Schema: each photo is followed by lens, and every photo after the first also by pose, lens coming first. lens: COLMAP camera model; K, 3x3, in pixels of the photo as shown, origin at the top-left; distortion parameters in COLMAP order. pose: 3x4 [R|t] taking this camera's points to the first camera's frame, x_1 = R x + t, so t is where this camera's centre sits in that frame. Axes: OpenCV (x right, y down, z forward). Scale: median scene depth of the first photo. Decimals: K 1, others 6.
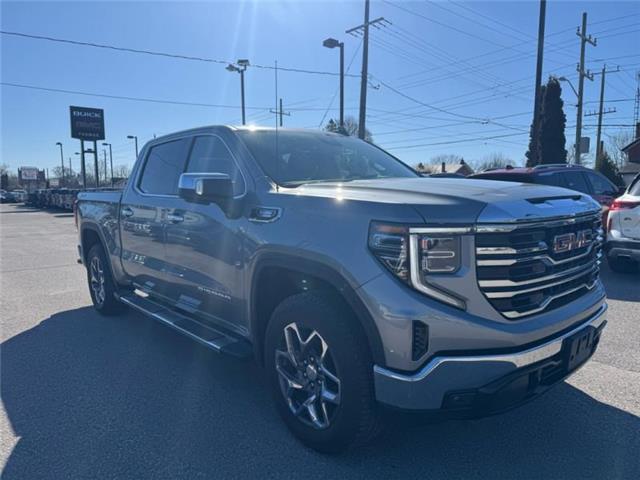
lens RADIAL K [[455.6, 0, 320.0], [0, 455.6, 240.0], [0, 0, 1]] dist [0.033700, -0.043173]
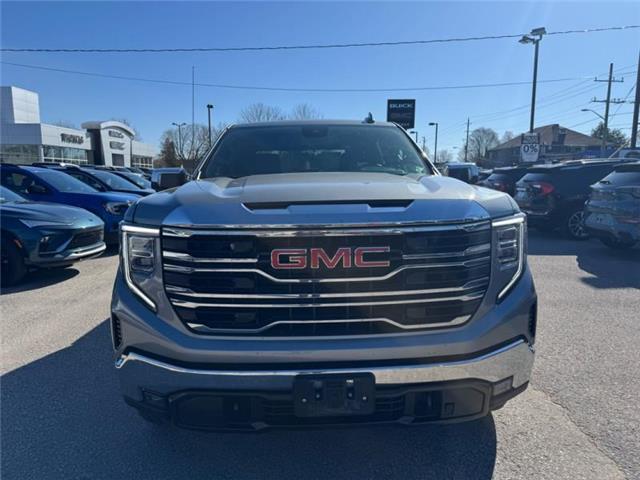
lens RADIAL K [[455.6, 0, 320.0], [0, 455.6, 240.0], [0, 0, 1]] dist [0.033700, -0.043173]
pose [[0.776413, 0.089089, -0.623896, 0.096113], [-0.067134, 0.996017, 0.058681, -0.006849], [0.626639, -0.003676, 0.779301, 0.035768]]
